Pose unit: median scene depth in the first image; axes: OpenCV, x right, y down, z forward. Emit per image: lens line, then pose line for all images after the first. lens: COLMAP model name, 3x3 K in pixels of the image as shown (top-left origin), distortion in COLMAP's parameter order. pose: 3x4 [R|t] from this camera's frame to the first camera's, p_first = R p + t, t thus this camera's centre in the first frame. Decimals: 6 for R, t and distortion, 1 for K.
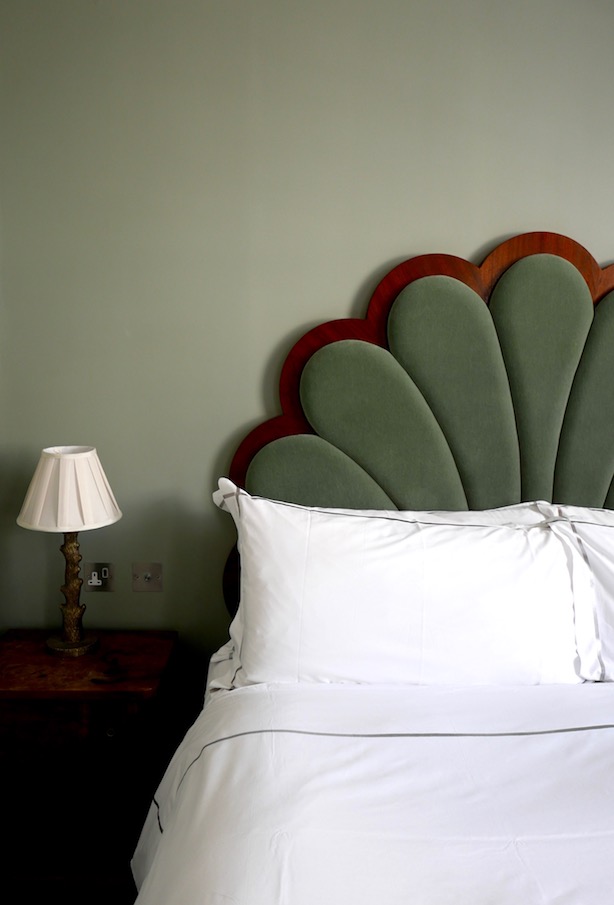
lens RADIAL K [[666.1, 0, 306.7], [0, 666.1, 431.8], [0, 0, 1]] dist [-0.012649, -0.000614]
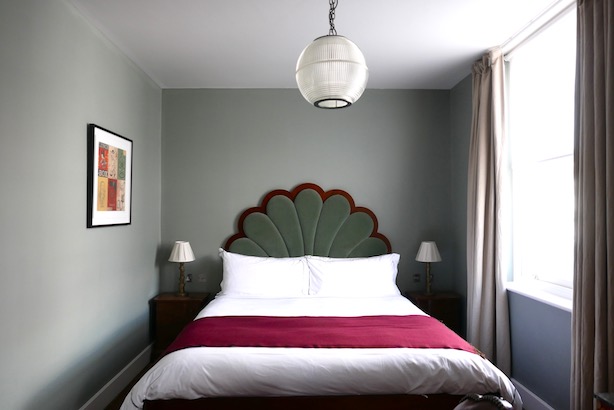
lens RADIAL K [[422.3, 0, 305.4], [0, 422.3, 203.9], [0, 0, 1]] dist [-0.021445, 0.000864]
pose [[0.999122, -0.014299, -0.039375, 0.436018], [0.009218, 0.991946, -0.126325, 0.117673], [0.040864, 0.125851, 0.991207, -1.358283]]
